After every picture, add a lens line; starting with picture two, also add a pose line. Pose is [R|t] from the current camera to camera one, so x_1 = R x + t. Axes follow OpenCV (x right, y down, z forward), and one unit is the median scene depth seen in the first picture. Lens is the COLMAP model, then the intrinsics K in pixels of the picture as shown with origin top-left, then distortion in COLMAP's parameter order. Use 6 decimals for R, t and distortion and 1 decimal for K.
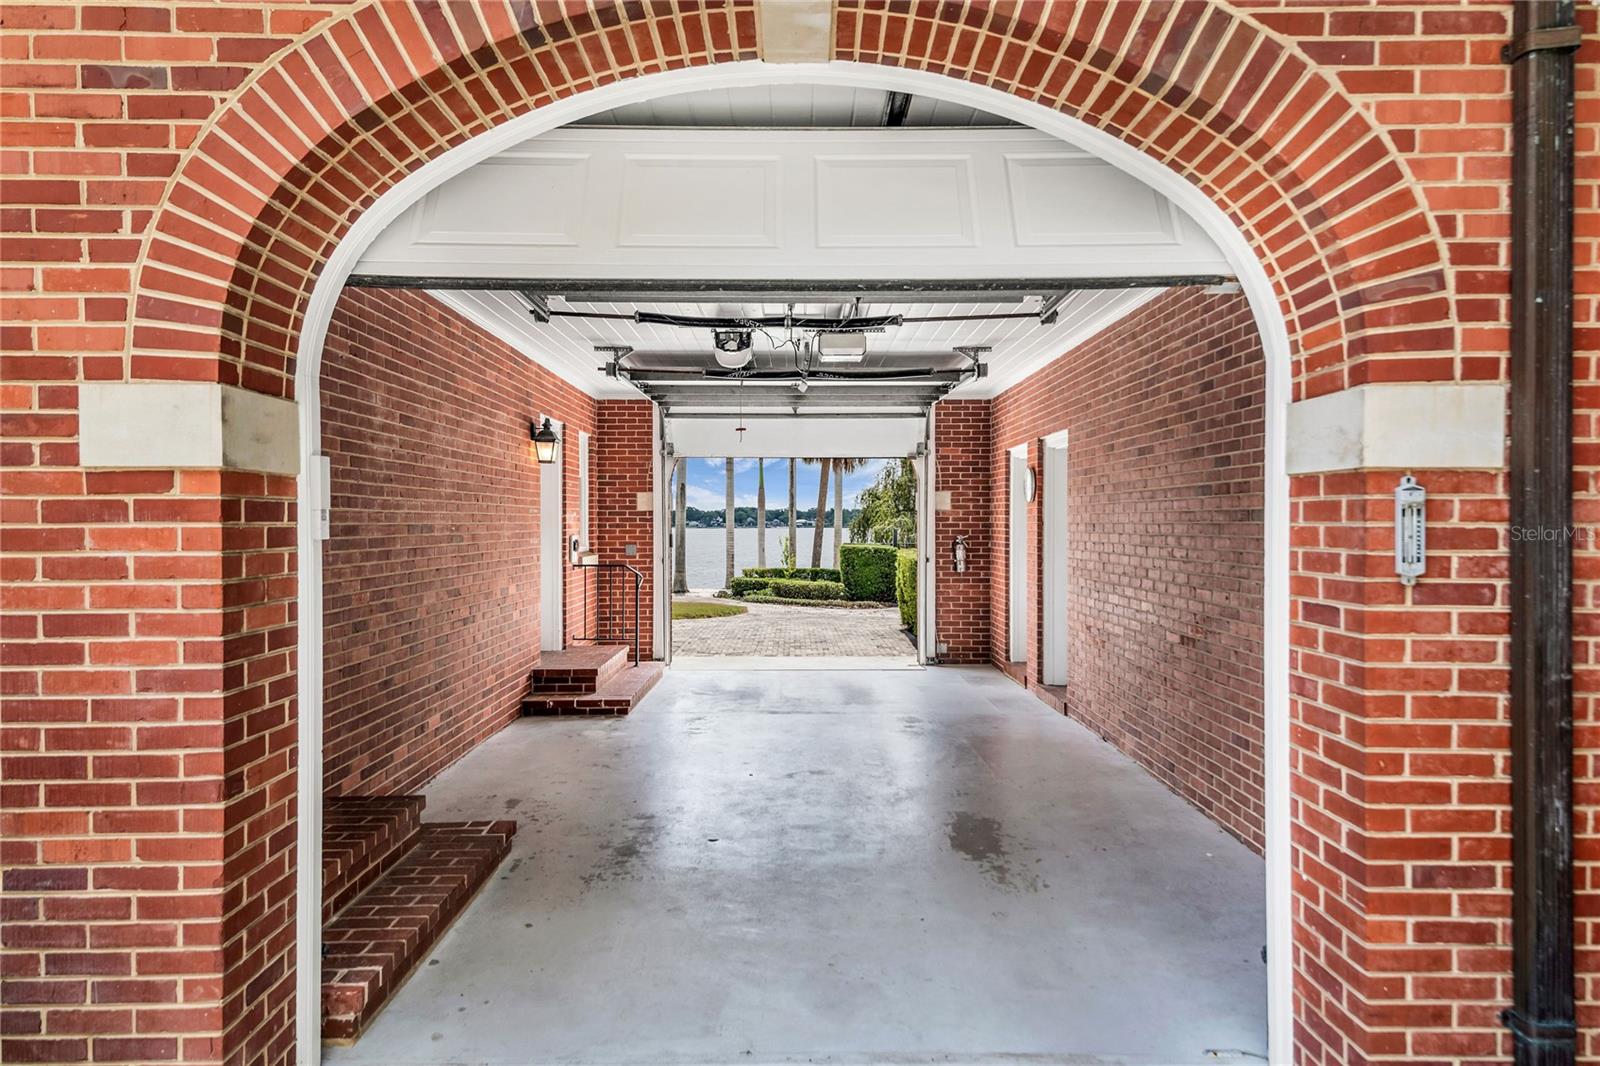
lens RADIAL K [[1069.4, 0, 793.0], [0, 1069.4, 527.9], [0, 0, 1]] dist [0.013152, -0.002362]
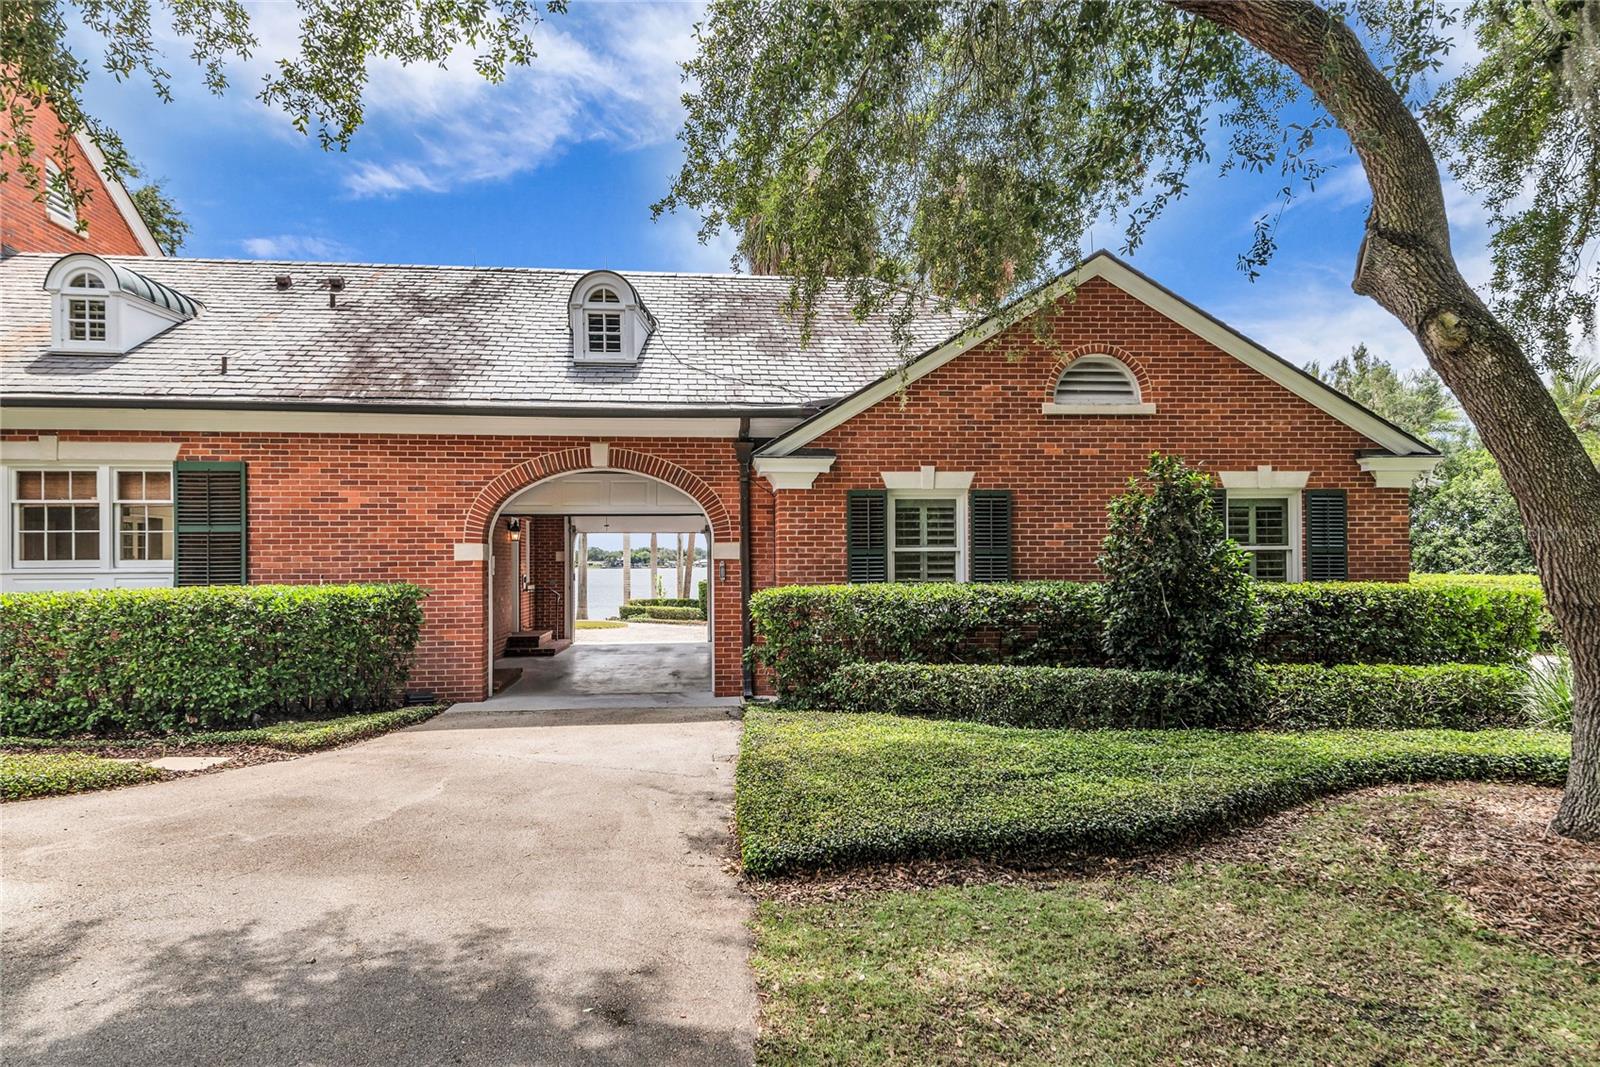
lens RADIAL K [[1069.4, 0, 817.3], [0, 1069.4, 544.3], [0, 0, 1]] dist [0.013152, -0.002362]
pose [[0.993890, -0.004142, 0.110295, 0.284428], [0.006449, 0.999768, -0.020570, -0.011209], [-0.110184, 0.021156, 0.993686, -2.521010]]
